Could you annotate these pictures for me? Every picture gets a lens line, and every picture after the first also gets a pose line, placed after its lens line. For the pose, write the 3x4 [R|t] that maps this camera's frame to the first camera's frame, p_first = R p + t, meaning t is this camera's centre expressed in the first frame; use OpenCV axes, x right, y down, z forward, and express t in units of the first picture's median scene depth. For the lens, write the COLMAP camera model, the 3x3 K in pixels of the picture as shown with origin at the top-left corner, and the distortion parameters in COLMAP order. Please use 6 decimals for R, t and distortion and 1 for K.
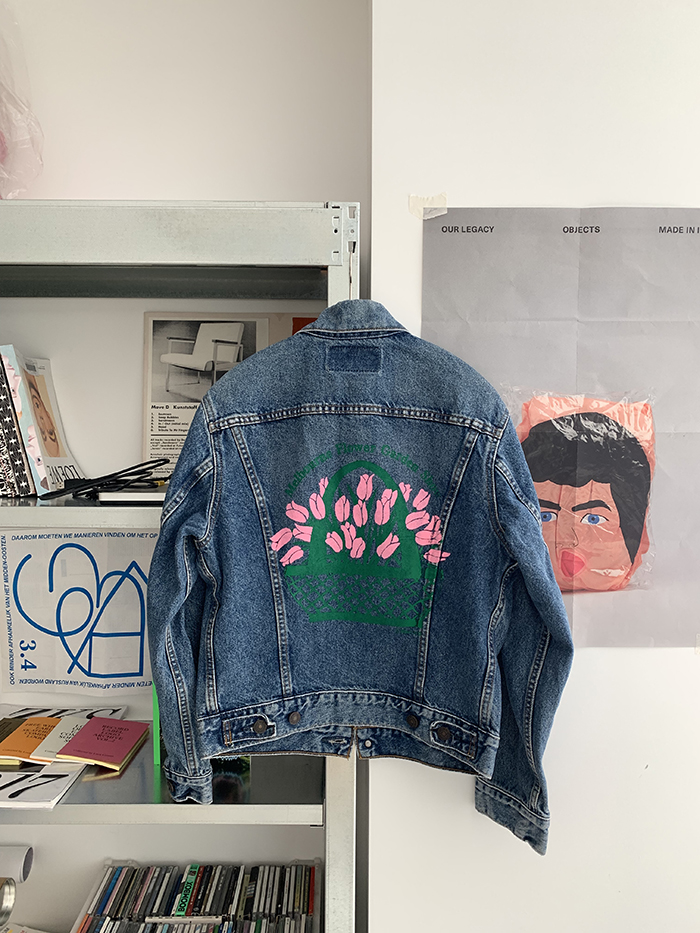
lens RADIAL K [[740.3, 0, 347.7], [0, 740.3, 450.8], [0, 0, 1]] dist [0.034544, -0.062643]
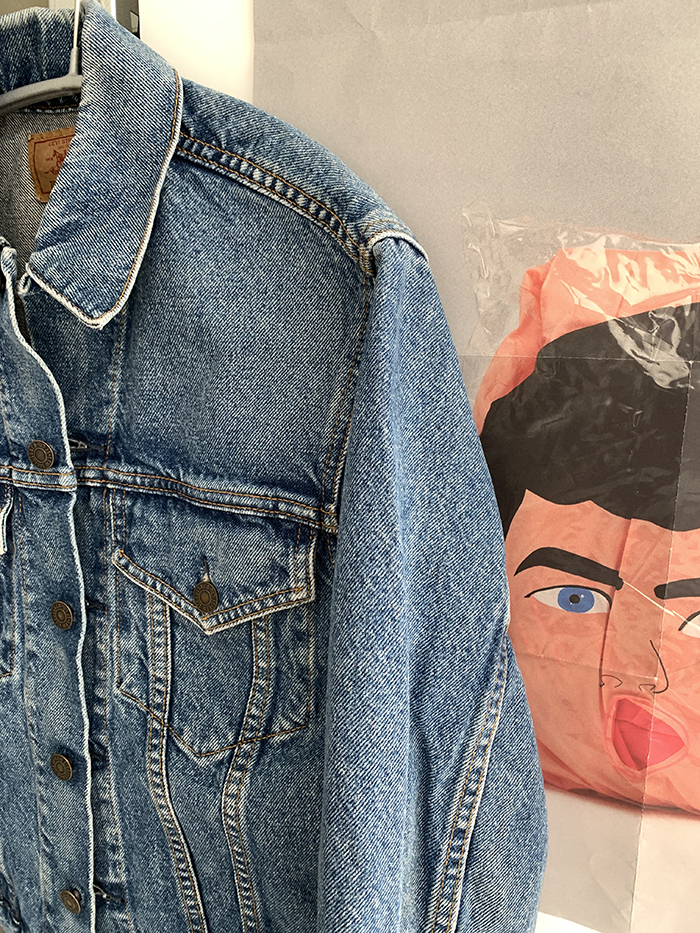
lens RADIAL K [[740.3, 0, 345.2], [0, 740.3, 464.8], [0, 0, 1]] dist [0.034544, -0.062643]
pose [[0.940230, 0.076531, -0.331828, 0.277289], [-0.028963, 0.988861, 0.145998, -0.024015], [0.339305, -0.127661, 0.931974, 0.641572]]
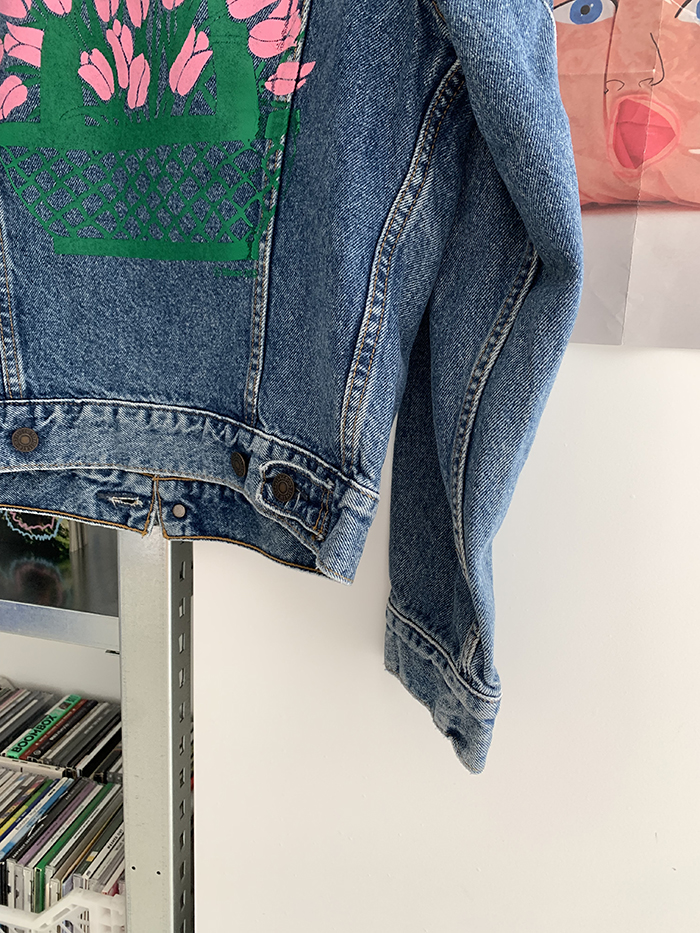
lens RADIAL K [[740.3, 0, 343.0], [0, 740.3, 458.9], [0, 0, 1]] dist [0.034544, -0.062643]
pose [[0.971761, 0.088170, -0.218877, 0.249145], [-0.052449, 0.985072, 0.163957, 0.272010], [0.230065, -0.147847, 0.961879, 0.546083]]
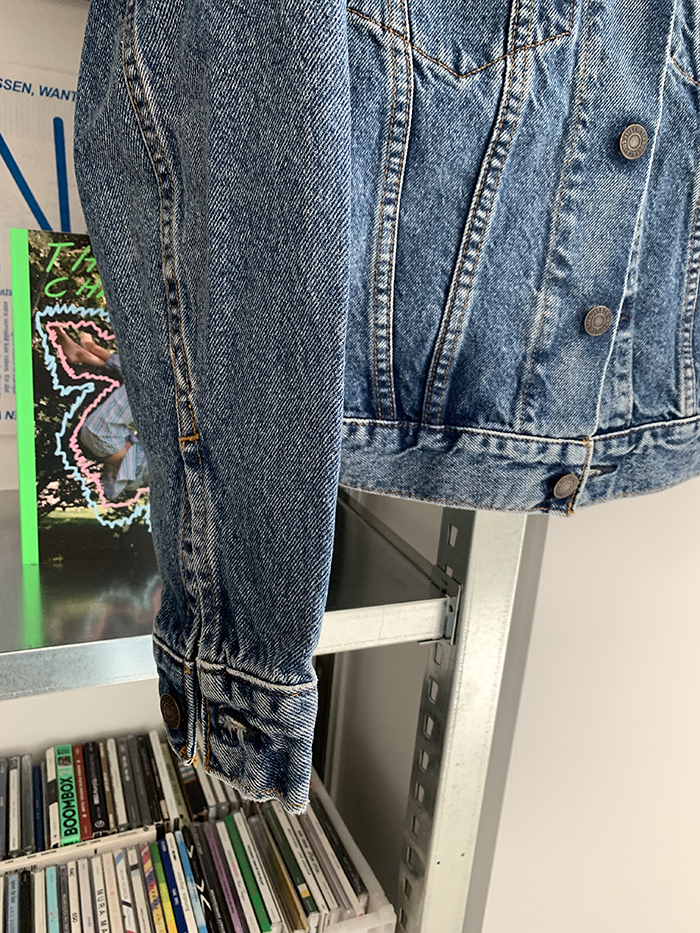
lens RADIAL K [[740.3, 0, 372.4], [0, 740.3, 461.8], [0, 0, 1]] dist [0.034544, -0.062643]
pose [[0.911438, -0.036355, 0.409827, -0.290984], [-0.059020, 0.974234, 0.217681, 0.299622], [-0.407181, -0.222590, 0.885809, 0.636493]]
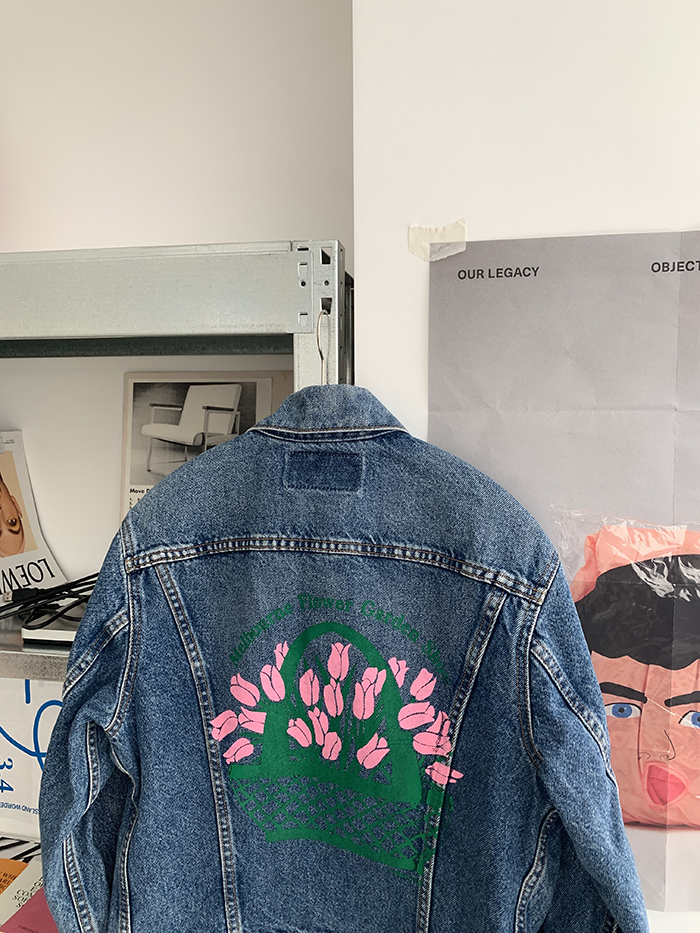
lens RADIAL K [[740.3, 0, 347.4], [0, 740.3, 449.5], [0, 0, 1]] dist [0.034544, -0.062643]
pose [[0.983674, 0.004131, -0.179913, 0.147113], [-0.002528, 0.999955, 0.009136, -0.145081], [0.179943, -0.008532, 0.983640, 0.321729]]
